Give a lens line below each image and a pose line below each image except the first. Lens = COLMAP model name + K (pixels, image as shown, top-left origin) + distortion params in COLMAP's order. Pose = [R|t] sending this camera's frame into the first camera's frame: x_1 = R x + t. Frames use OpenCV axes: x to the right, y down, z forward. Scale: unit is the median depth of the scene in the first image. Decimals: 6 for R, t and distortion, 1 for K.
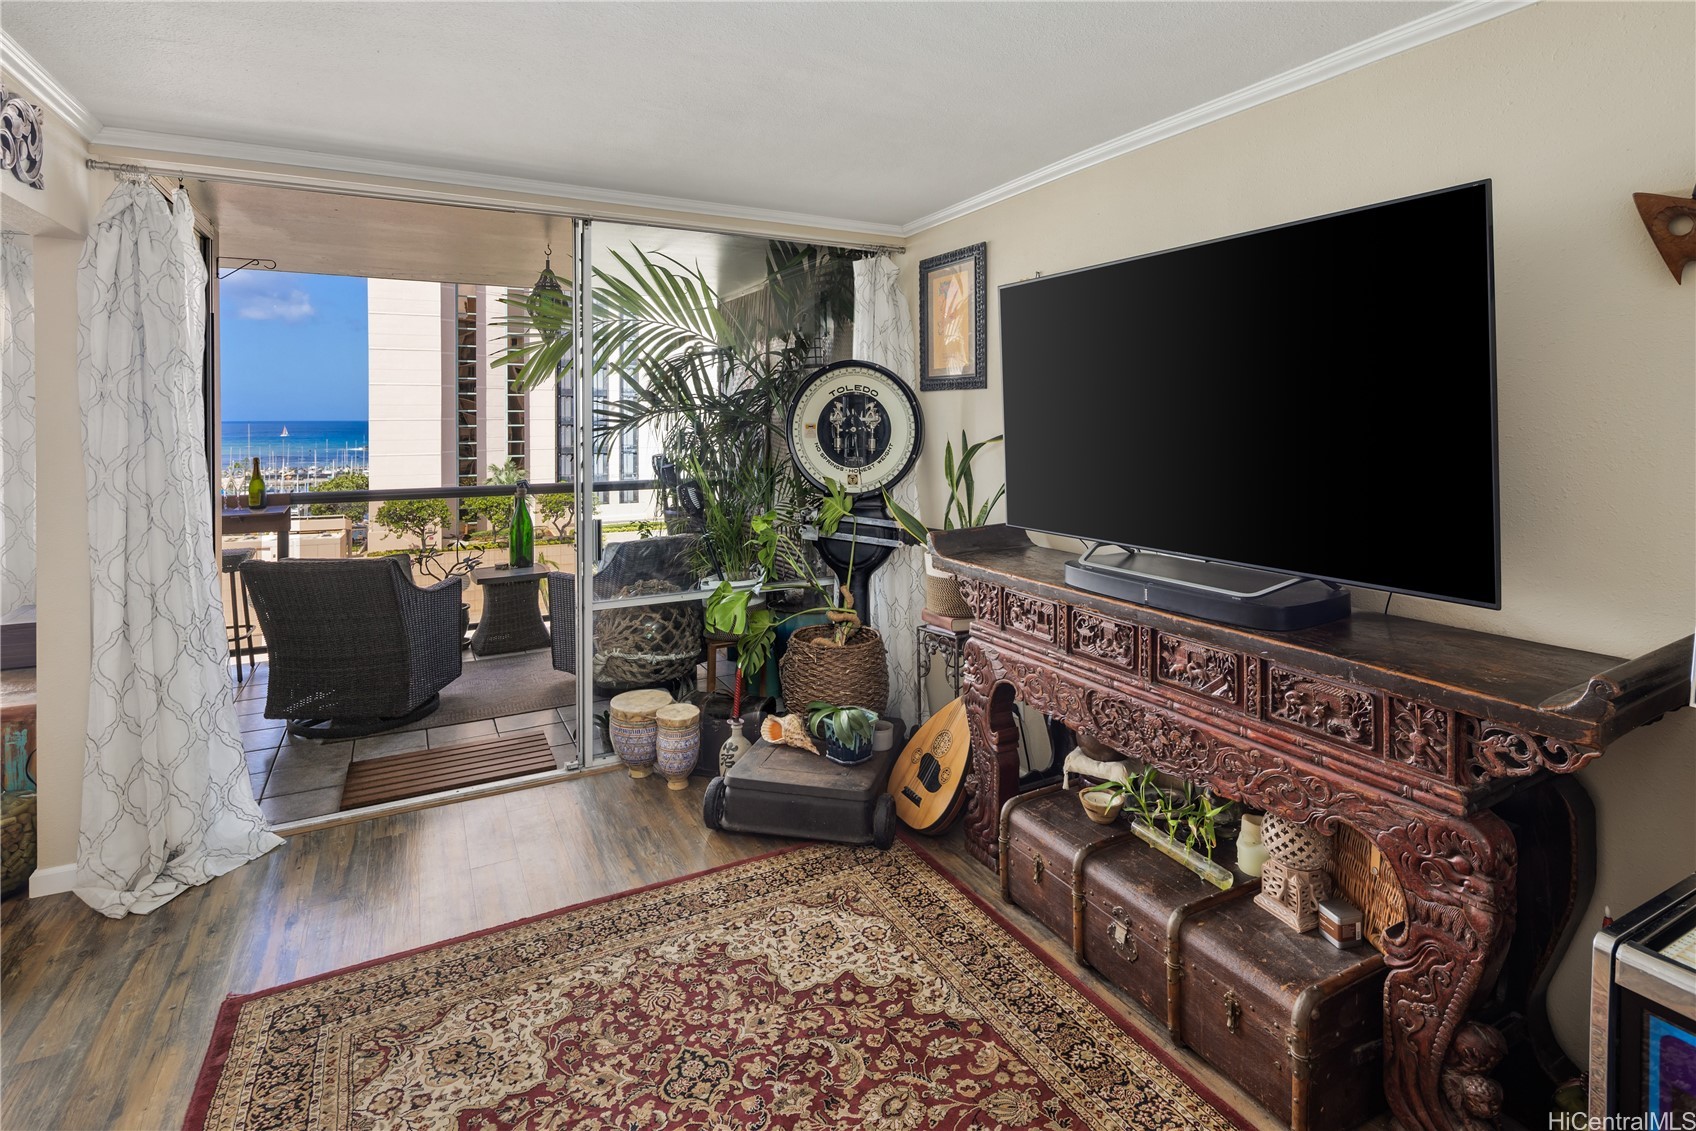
lens RADIAL K [[802.7, 0, 840.5], [0, 802.7, 561.2], [0, 0, 1]] dist [-0.003824, -0.000637]
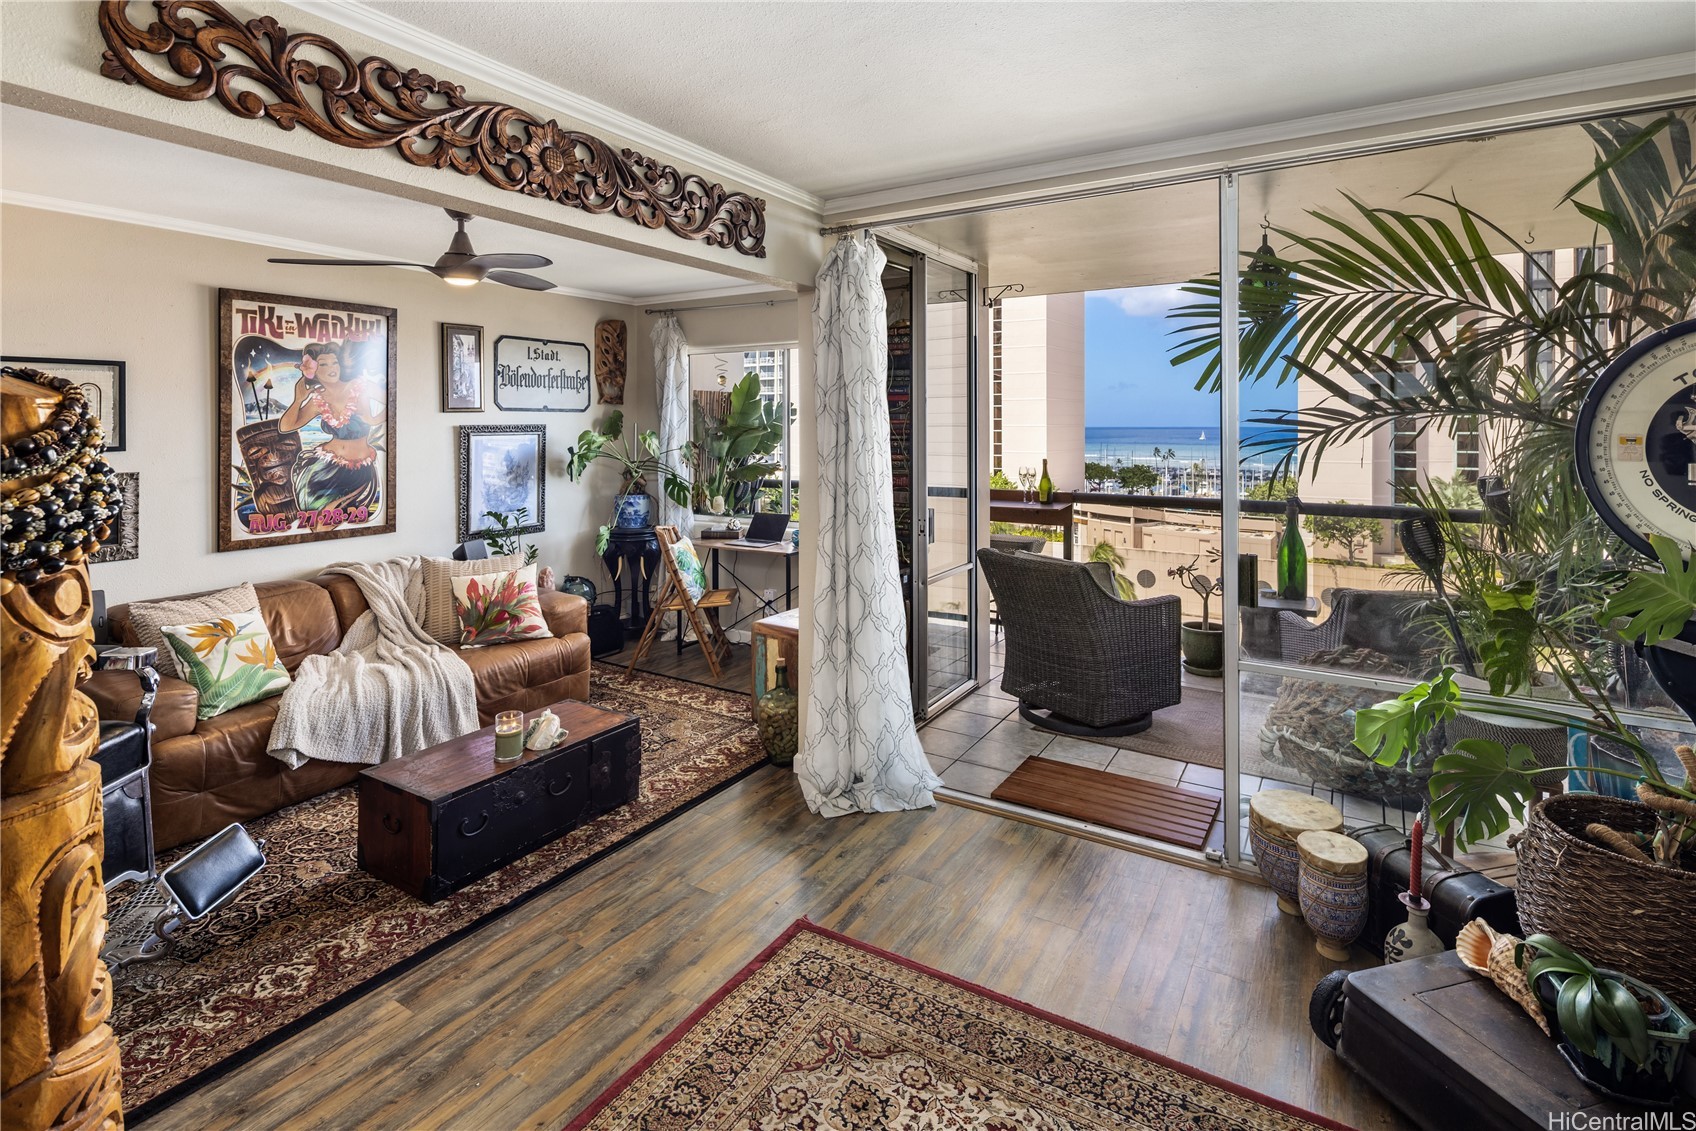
lens RADIAL K [[823.2, 0, 869.1], [0, 823.2, 501.0], [0, 0, 1]] dist [0.003523, -0.000308]
pose [[0.517159, 0.080244, -0.852119, 0.188423], [-0.150937, 0.988542, 0.001486, -0.050942], [0.842475, 0.127848, 0.523346, 0.278980]]
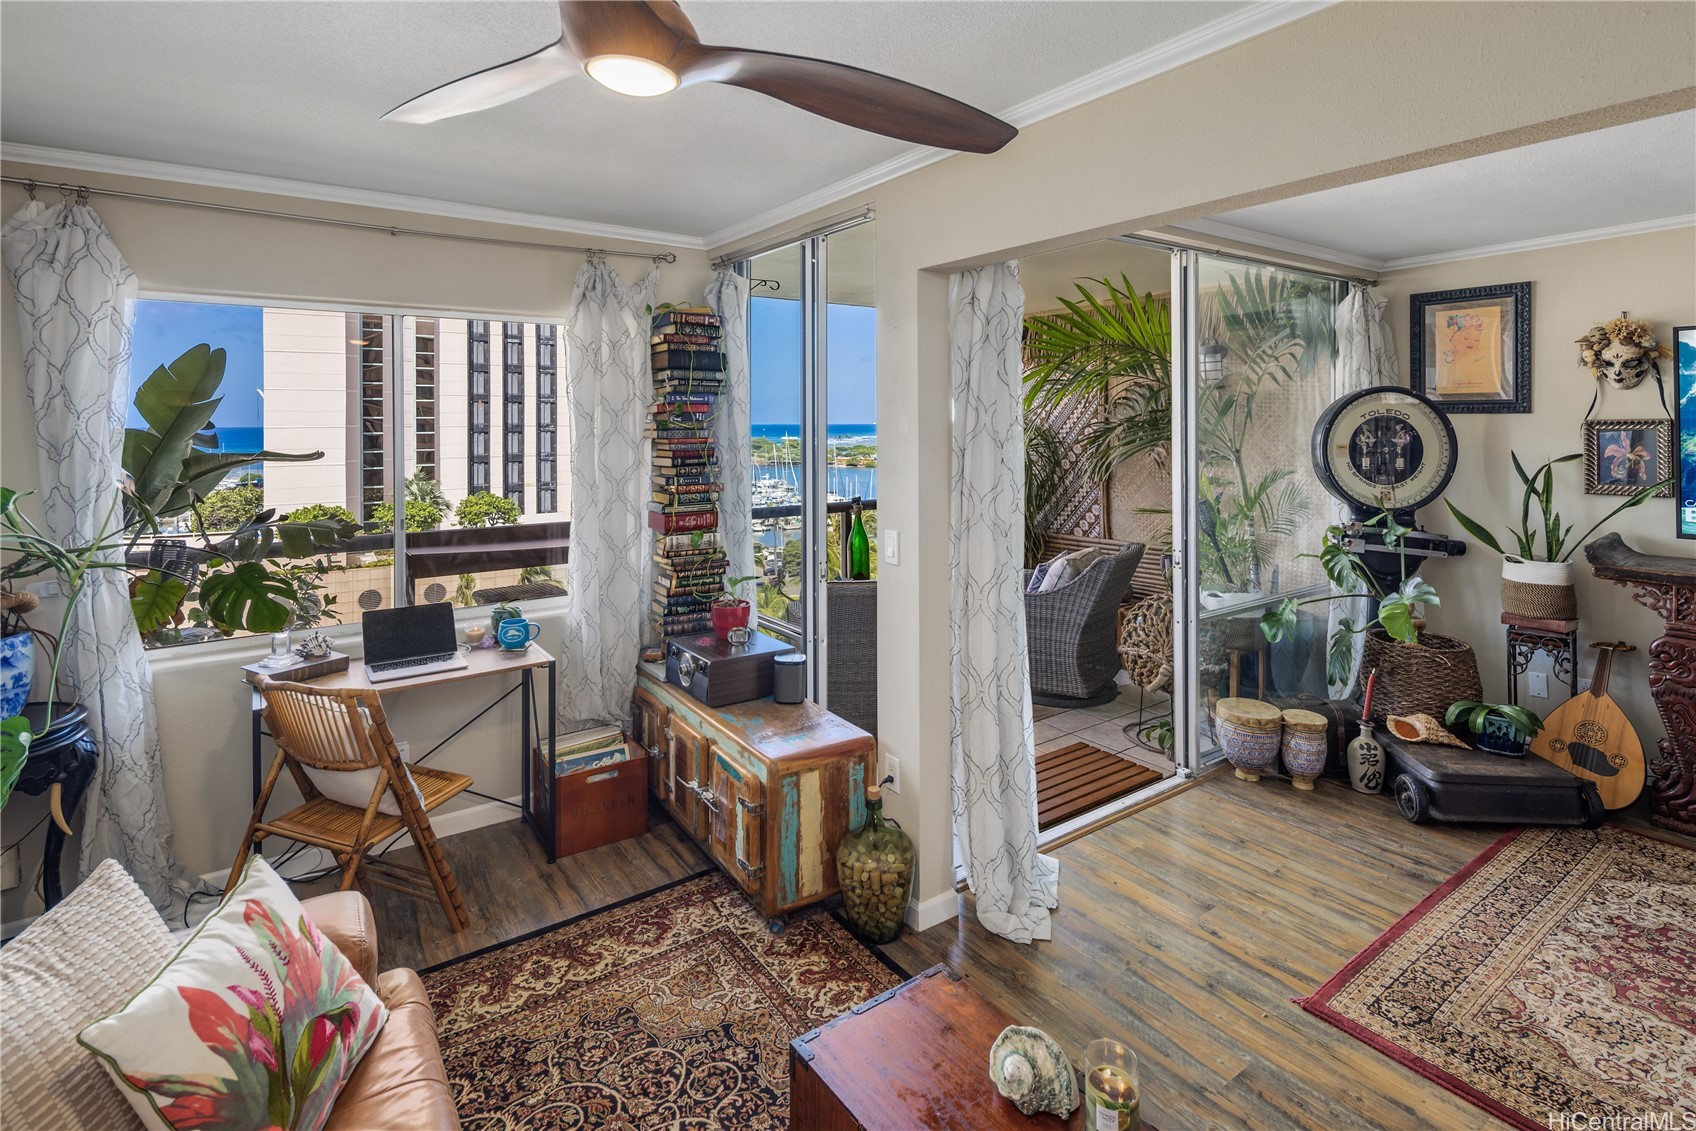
lens RADIAL K [[811.2, 0, 809.0], [0, 811.2, 565.1], [0, 0, 1]] dist [-0.003819, -0.000907]
pose [[0.992395, -0.022879, 0.120949, -1.125035], [0.023211, 0.999730, -0.001336, -0.031786], [-0.120886, 0.004133, 0.992658, 0.012302]]
